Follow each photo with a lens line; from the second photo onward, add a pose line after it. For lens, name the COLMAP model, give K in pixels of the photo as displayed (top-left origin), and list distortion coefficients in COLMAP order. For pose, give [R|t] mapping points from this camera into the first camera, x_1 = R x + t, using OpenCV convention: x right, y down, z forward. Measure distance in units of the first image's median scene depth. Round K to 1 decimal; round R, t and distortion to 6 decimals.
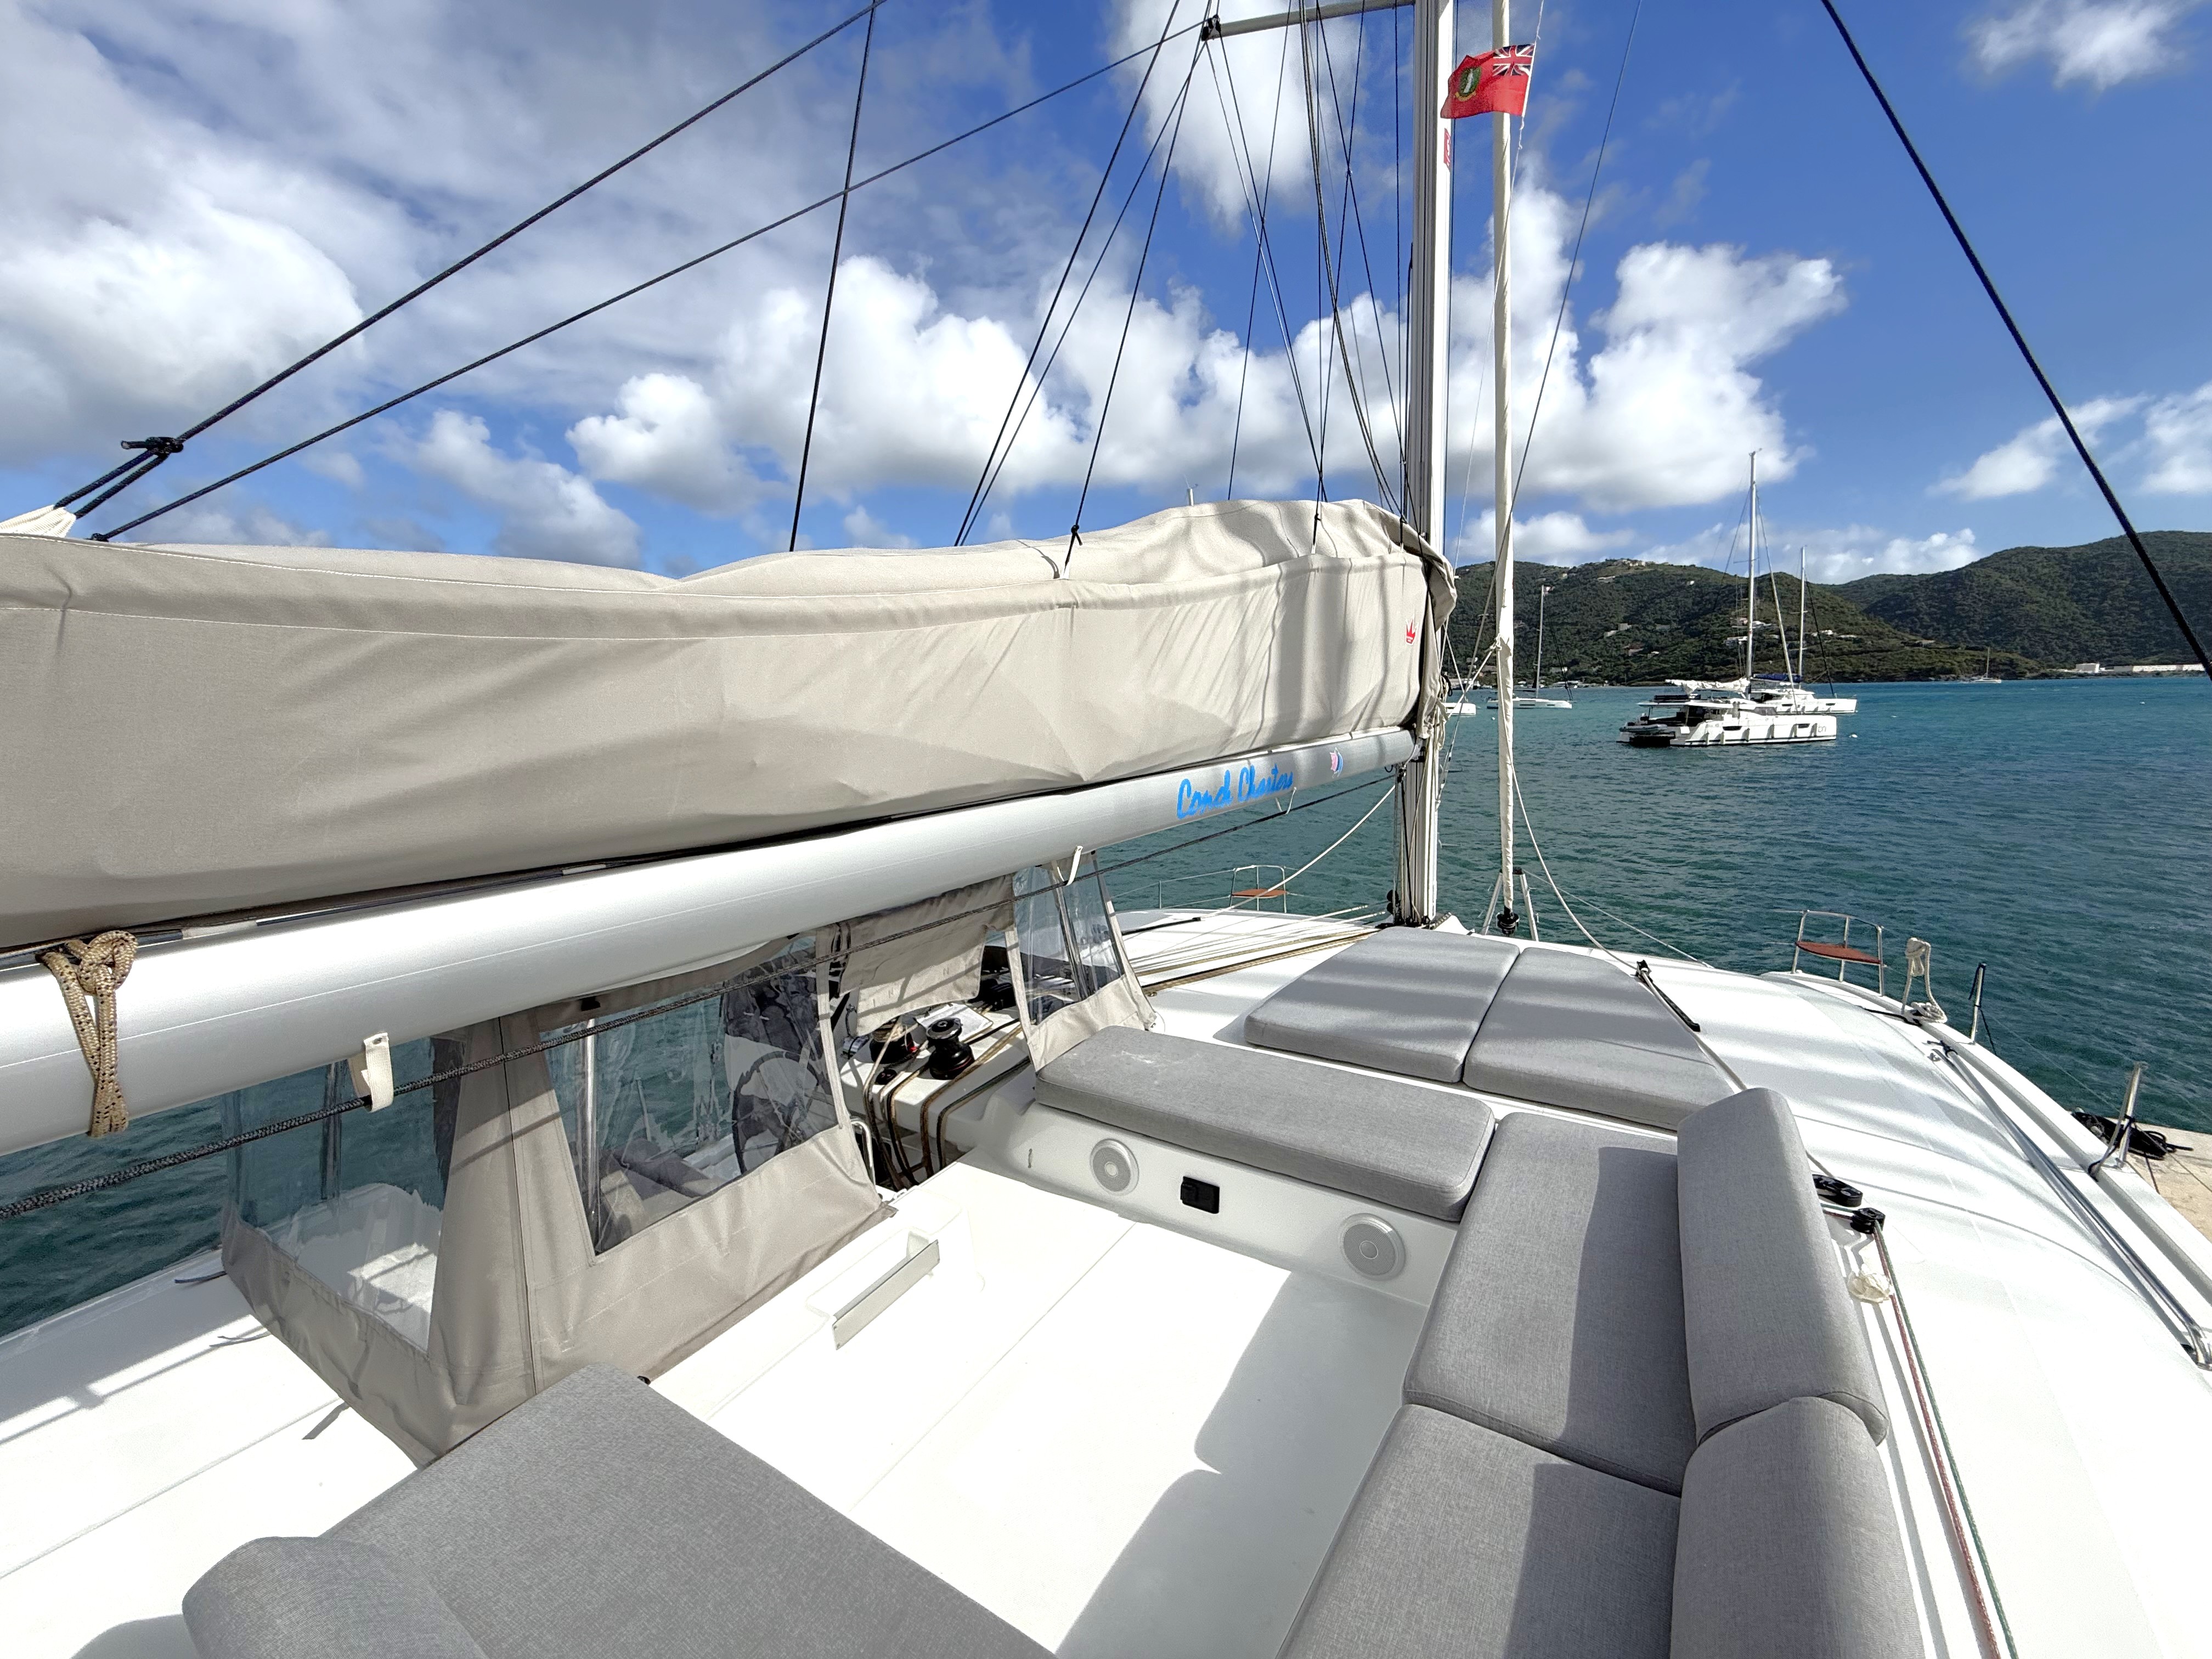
lens RADIAL K [[882.5, 0, 1099.8], [0, 882.5, 832.1], [0, 0, 1]] dist [-0.000400, -0.000263]
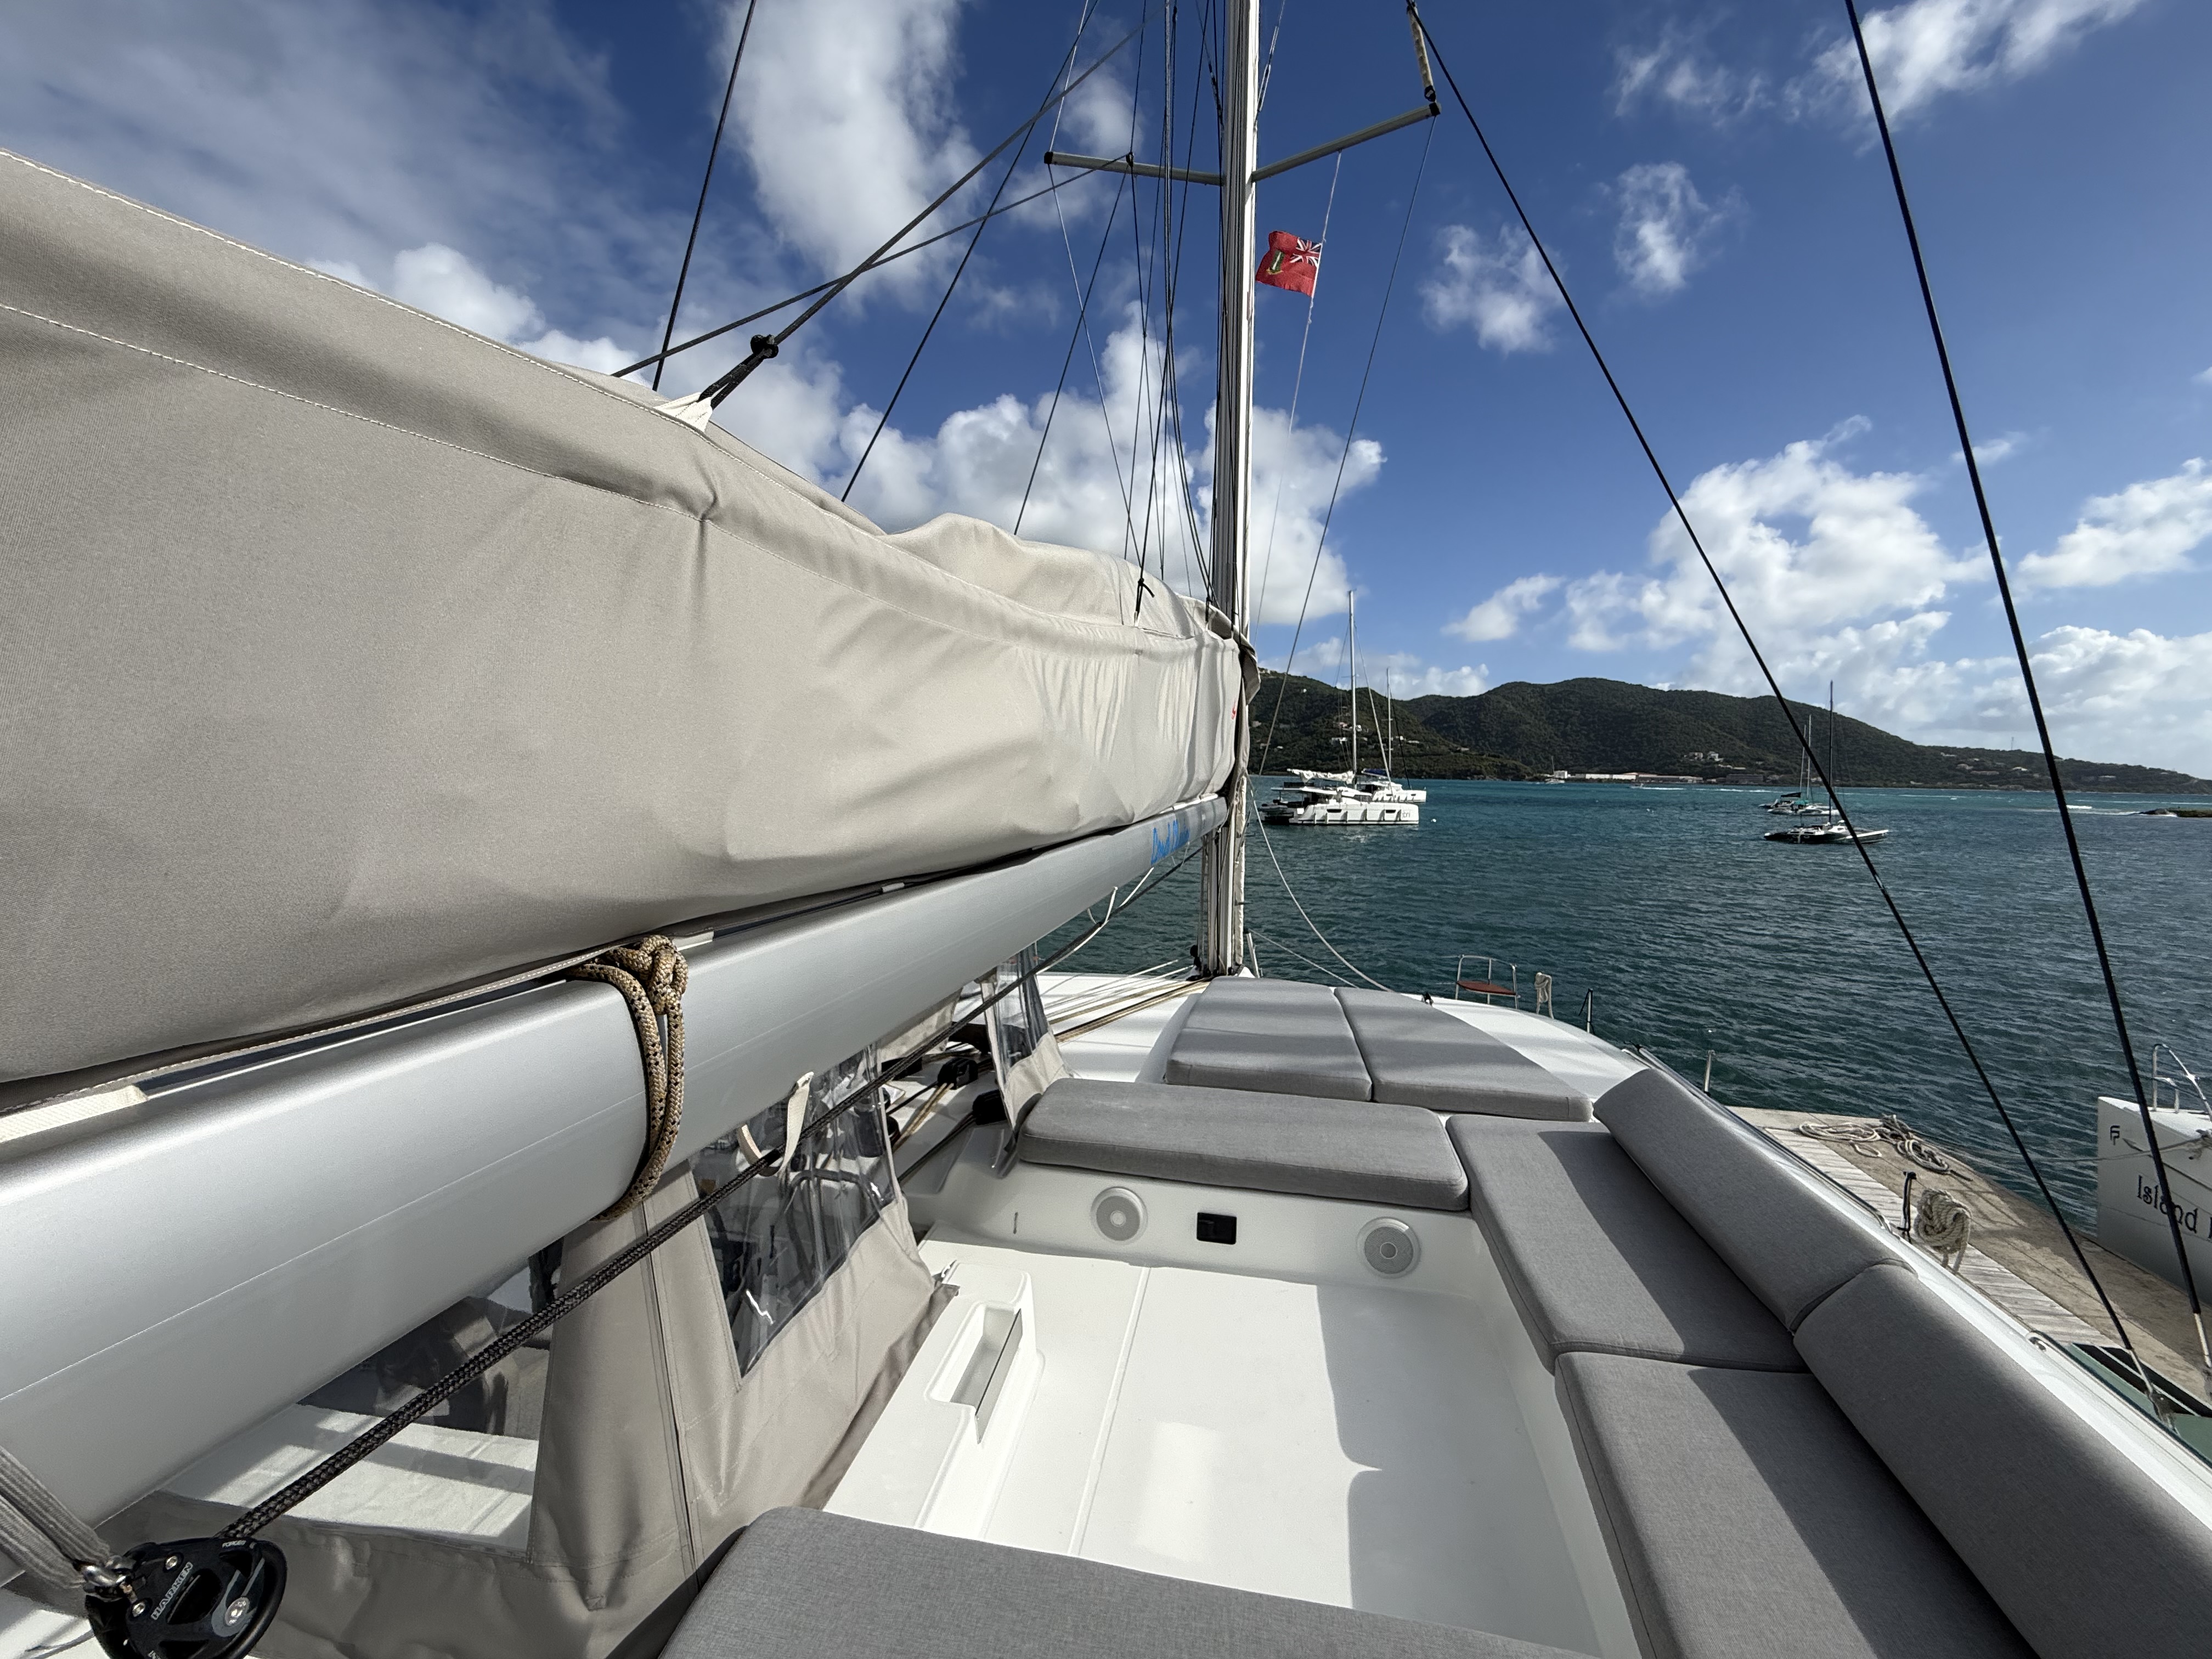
lens RADIAL K [[901.3, 0, 1107.3], [0, 901.3, 838.0], [0, 0, 1]] dist [0.001276, -0.000013]
pose [[0.925773, 0.017094, 0.377693, -0.213359], [0.011471, 0.997248, -0.073251, 0.018312], [-0.377905, 0.072147, 0.923029, 0.026168]]
